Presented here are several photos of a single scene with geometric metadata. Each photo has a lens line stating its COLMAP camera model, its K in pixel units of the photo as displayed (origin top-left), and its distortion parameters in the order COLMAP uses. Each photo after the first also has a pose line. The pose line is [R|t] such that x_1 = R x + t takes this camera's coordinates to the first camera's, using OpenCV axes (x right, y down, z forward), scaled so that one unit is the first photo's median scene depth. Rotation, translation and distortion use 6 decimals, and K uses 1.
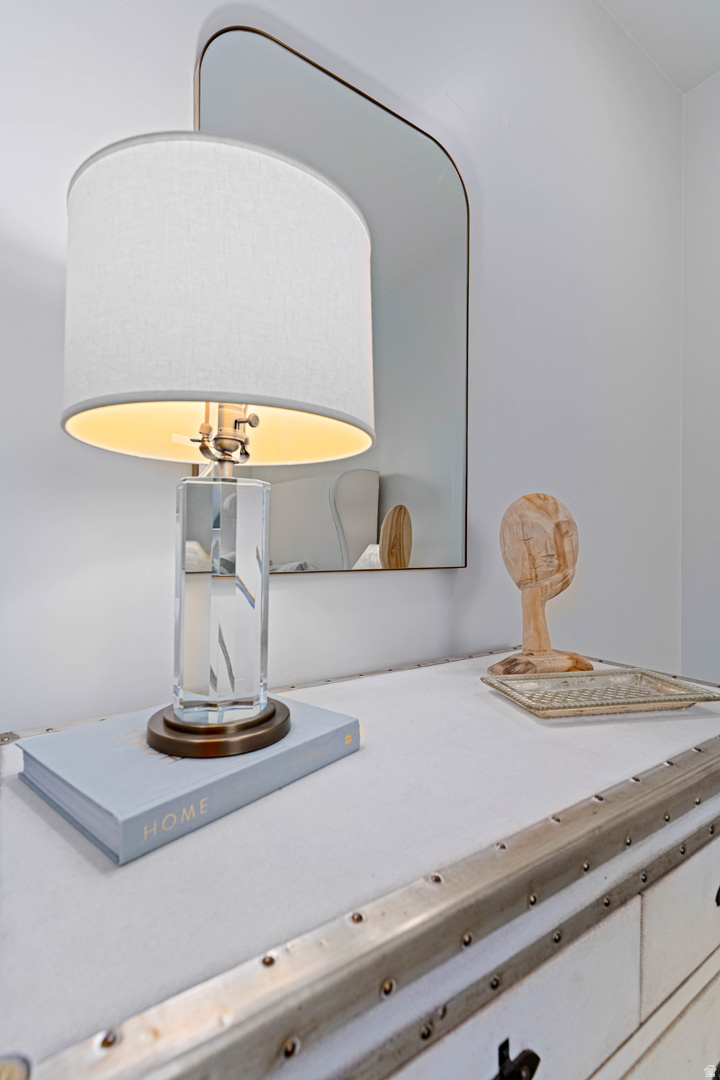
lens RADIAL K [[513.9, 0, 361.3], [0, 513.9, 540.0], [0, 0, 1]] dist [0.009016, -0.000393]
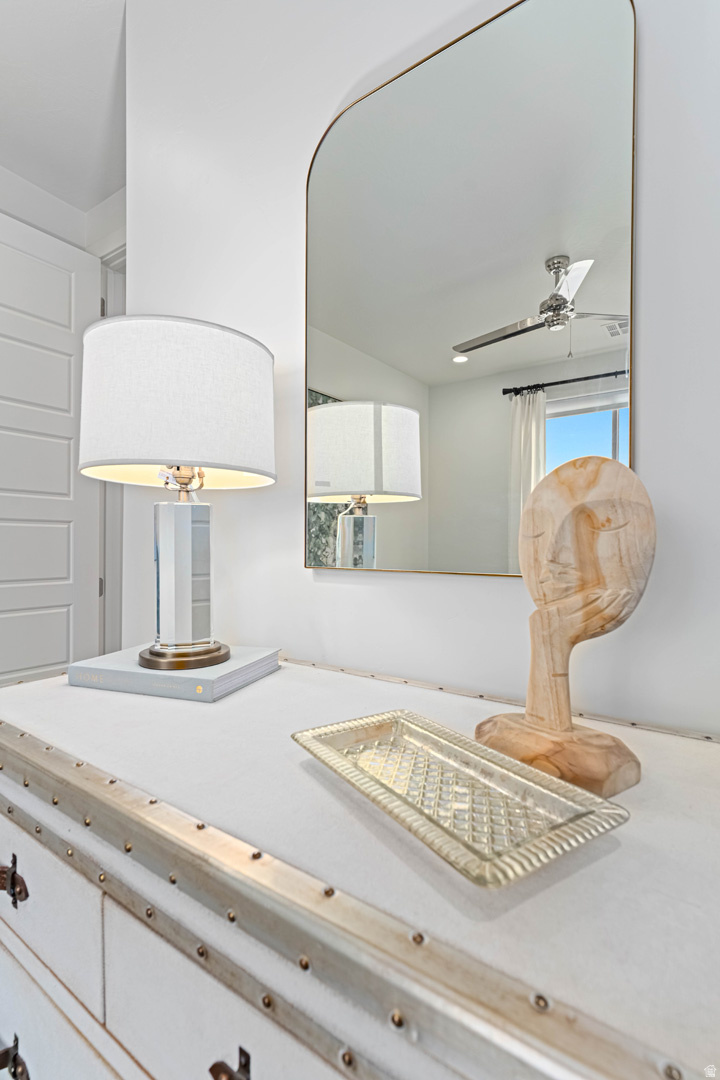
lens RADIAL K [[513.9, 0, 360.2], [0, 513.9, 541.3], [0, 0, 1]] dist [0.009016, -0.000393]
pose [[0.332187, -0.009724, -0.943163, 1.311952], [0.004024, 0.999952, -0.008893, 0.015099], [0.943205, -0.000841, 0.332210, 0.904576]]
